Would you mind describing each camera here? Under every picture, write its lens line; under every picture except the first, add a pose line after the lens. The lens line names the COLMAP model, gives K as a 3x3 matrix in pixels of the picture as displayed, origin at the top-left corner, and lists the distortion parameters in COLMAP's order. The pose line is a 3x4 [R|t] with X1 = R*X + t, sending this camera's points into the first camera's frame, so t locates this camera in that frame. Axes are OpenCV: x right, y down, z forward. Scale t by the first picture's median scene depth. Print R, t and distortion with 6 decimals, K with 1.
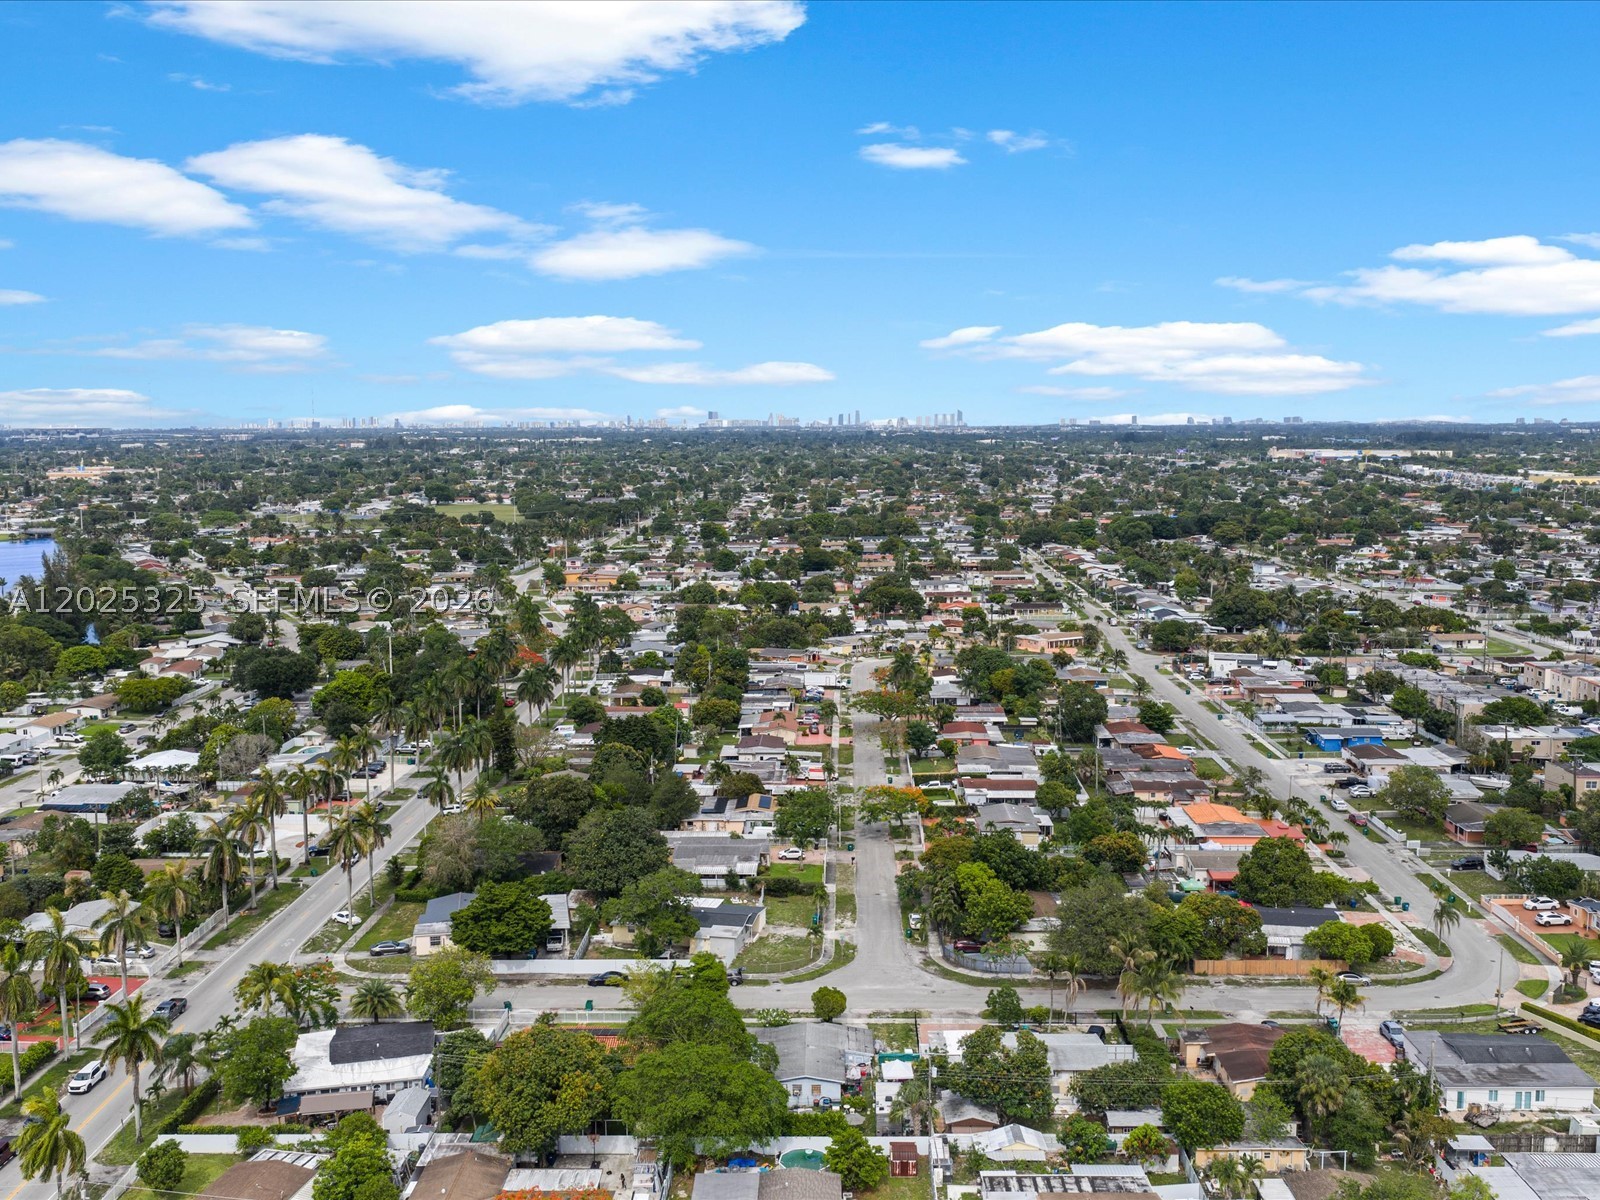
lens RADIAL K [[1485.8, 0, 816.9], [0, 1485.8, 604.1], [0, 0, 1]] dist [0.014546, -0.019575]
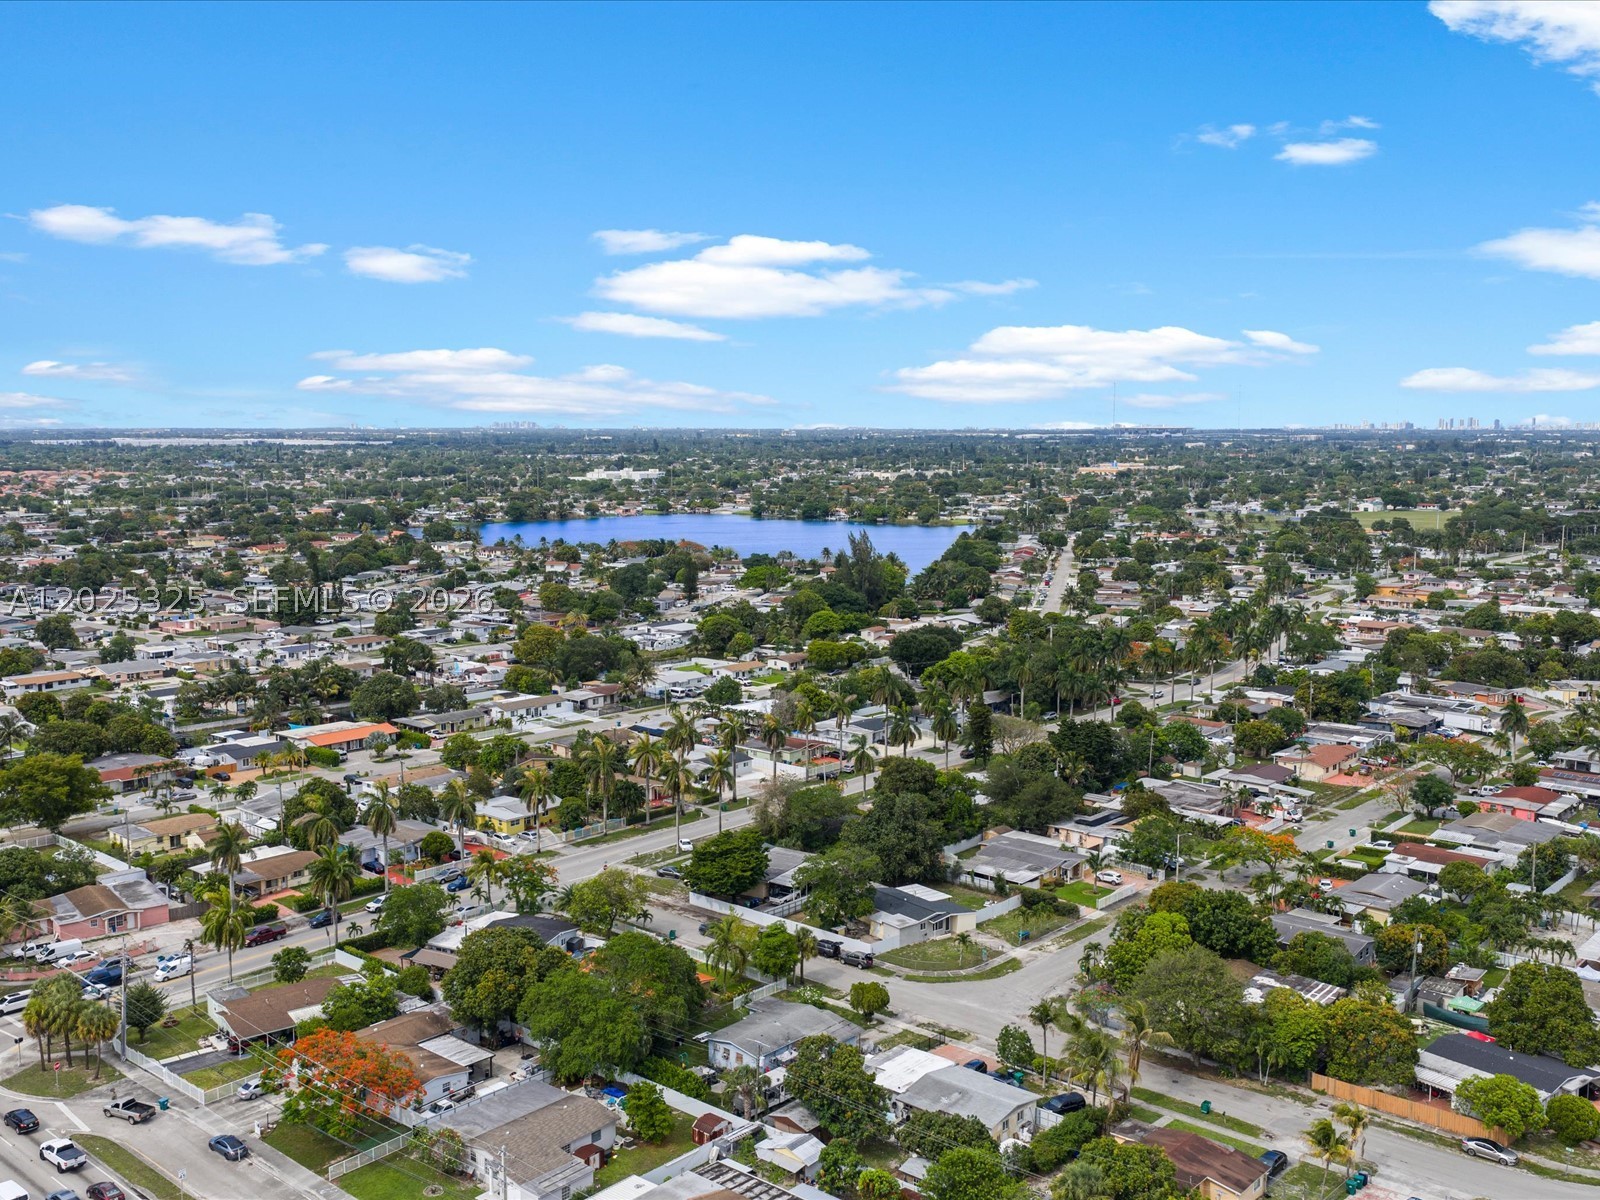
lens RADIAL K [[1485.8, 0, 816.9], [0, 1485.8, 604.1], [0, 0, 1]] dist [0.014546, -0.019575]
pose [[0.769760, 0.083683, -0.632824, 0.406409], [-0.084109, 0.996023, 0.029402, -0.019195], [0.632767, 0.030593, 0.773737, 0.120138]]
